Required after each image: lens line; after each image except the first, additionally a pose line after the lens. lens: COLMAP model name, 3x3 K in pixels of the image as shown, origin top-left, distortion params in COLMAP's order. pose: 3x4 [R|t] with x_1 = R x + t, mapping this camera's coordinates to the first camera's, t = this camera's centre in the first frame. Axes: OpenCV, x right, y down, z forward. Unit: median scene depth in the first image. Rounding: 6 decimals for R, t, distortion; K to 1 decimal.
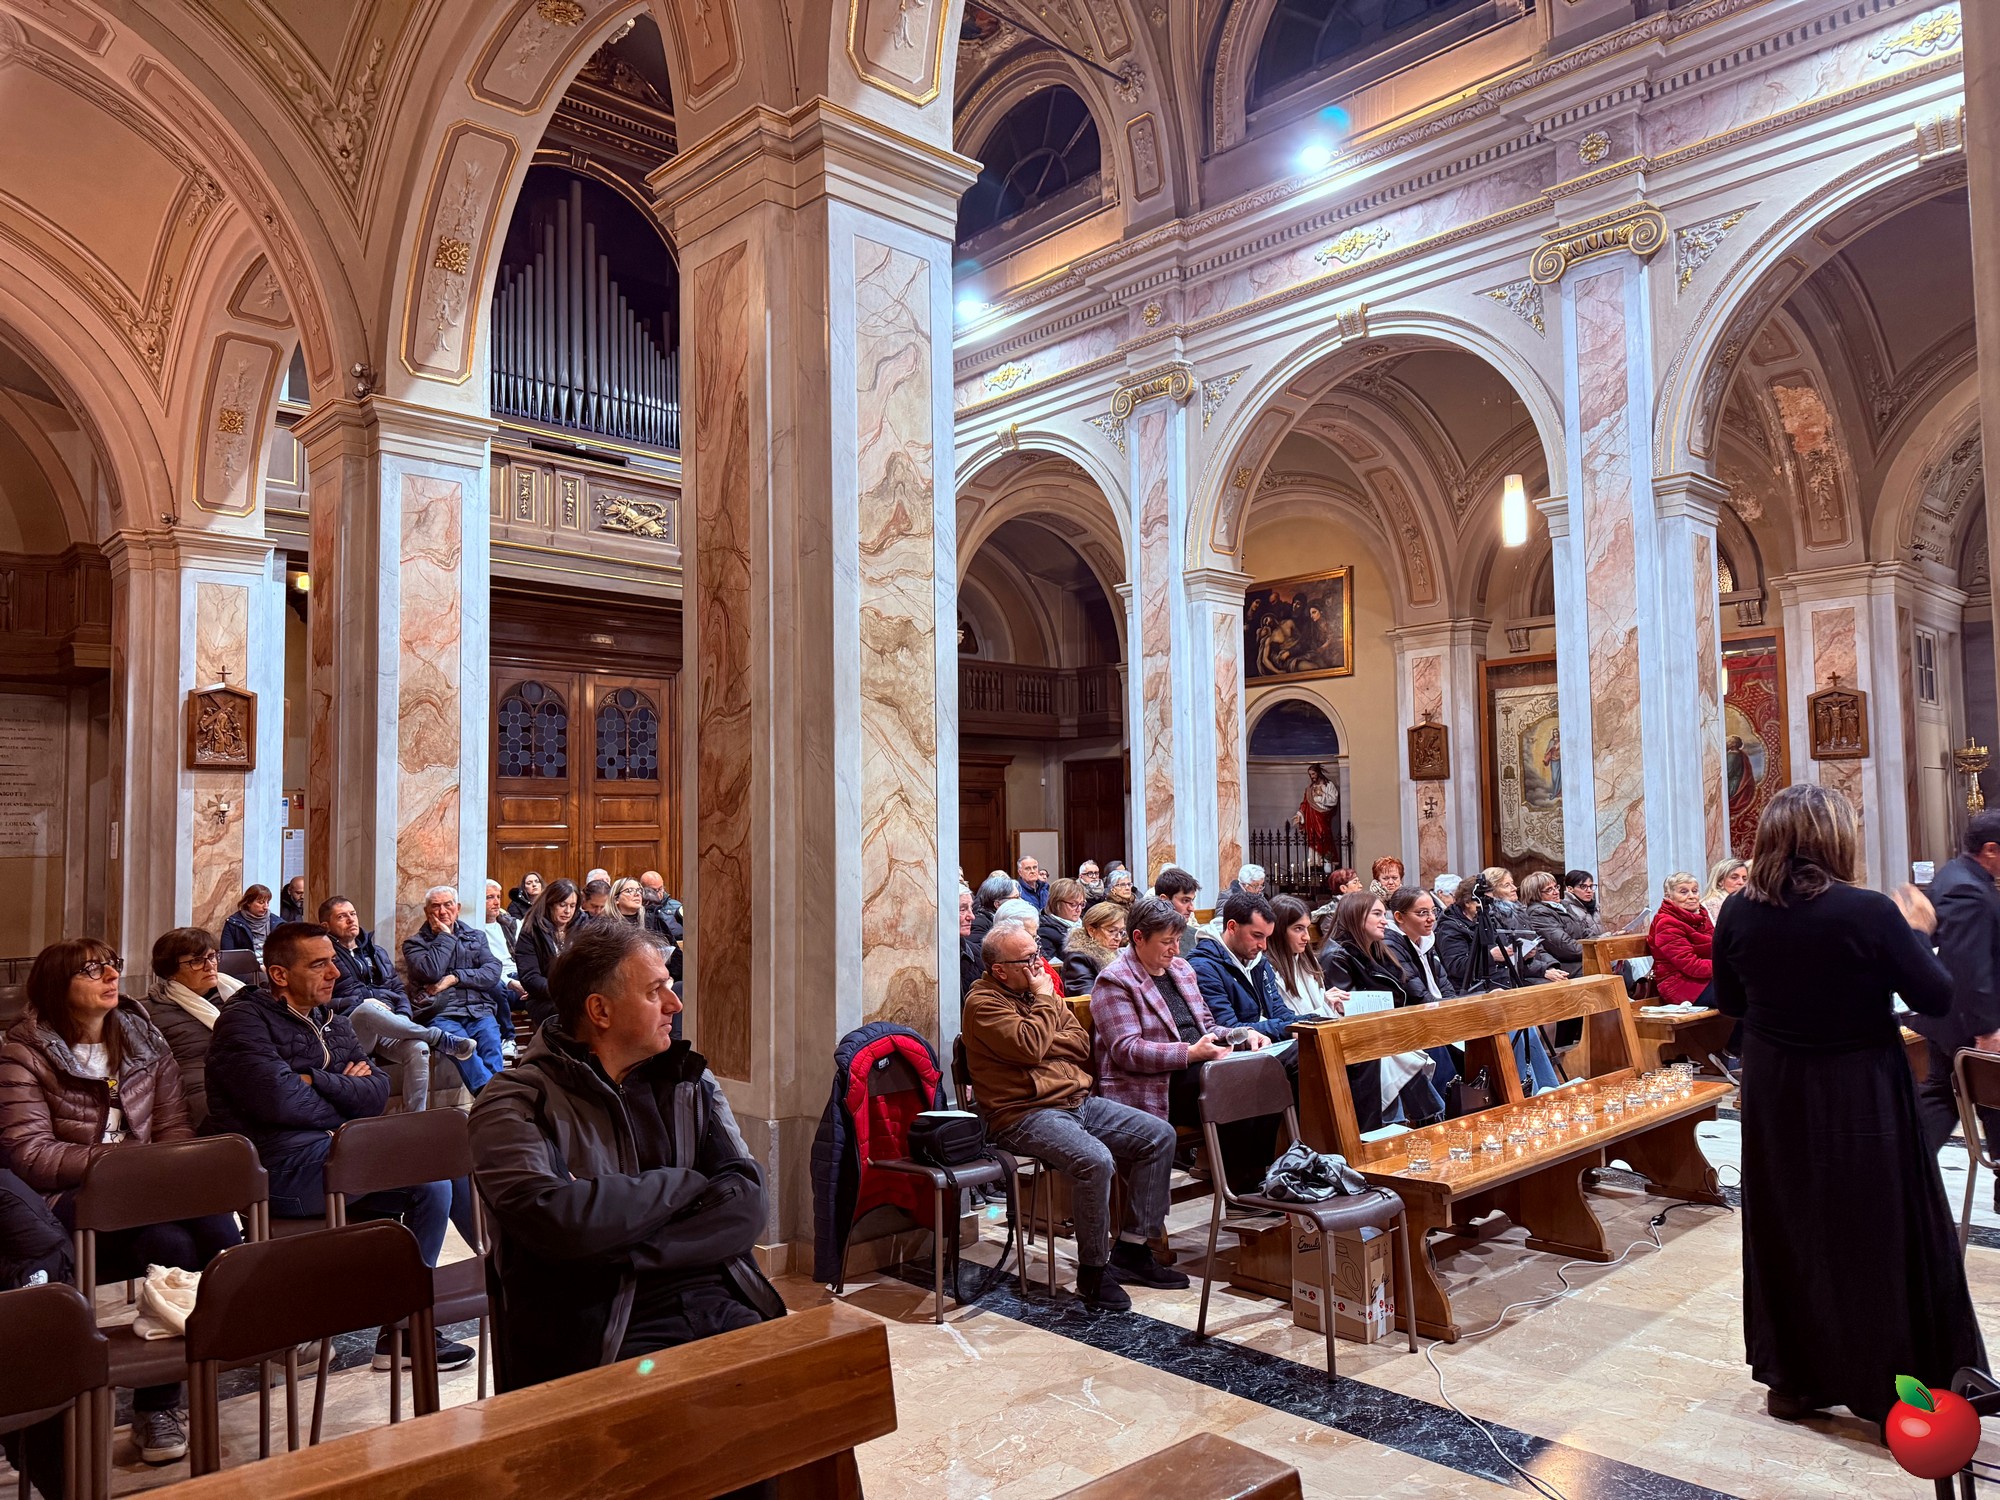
lens RADIAL K [[1414.9, 0, 1000.0], [0, 1414.9, 750.0], [0, 0, 1]] dist [0.000073, -0.000012]
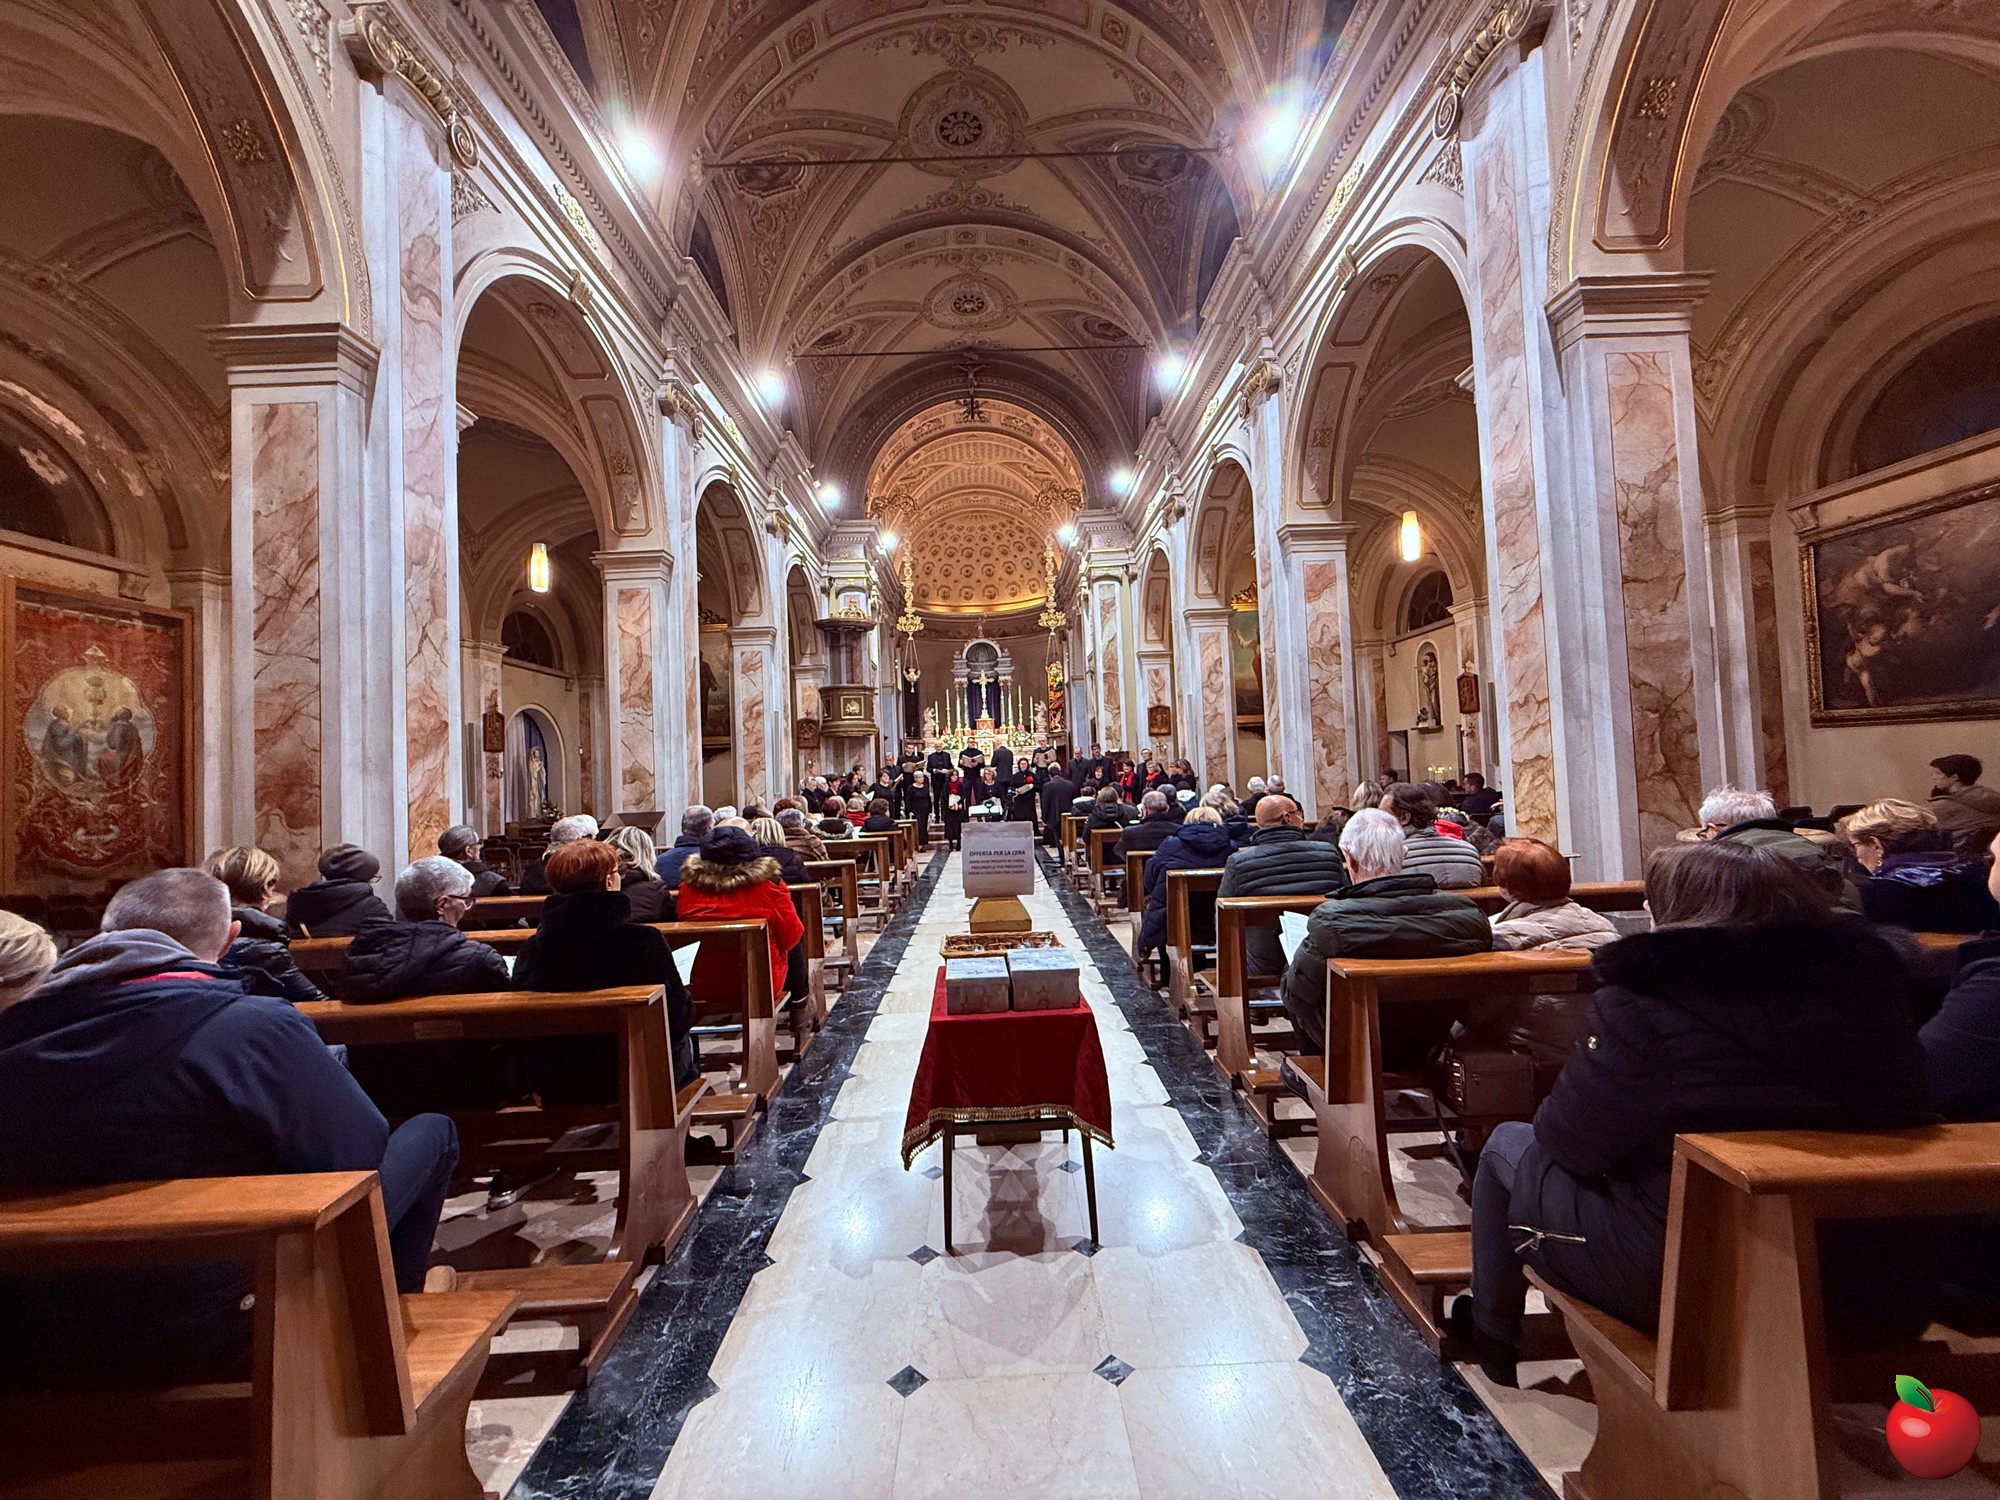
lens RADIAL K [[833.3, 0, 1000.0], [0, 833.3, 750.0], [0, 0, 1]] dist [-0.000602, -0.000009]
pose [[-0.743081, 0.066587, 0.665881, -0.318992], [0.005847, 0.995645, -0.093038, 0.080605], [-0.669176, -0.065241, -0.740234, 1.095654]]
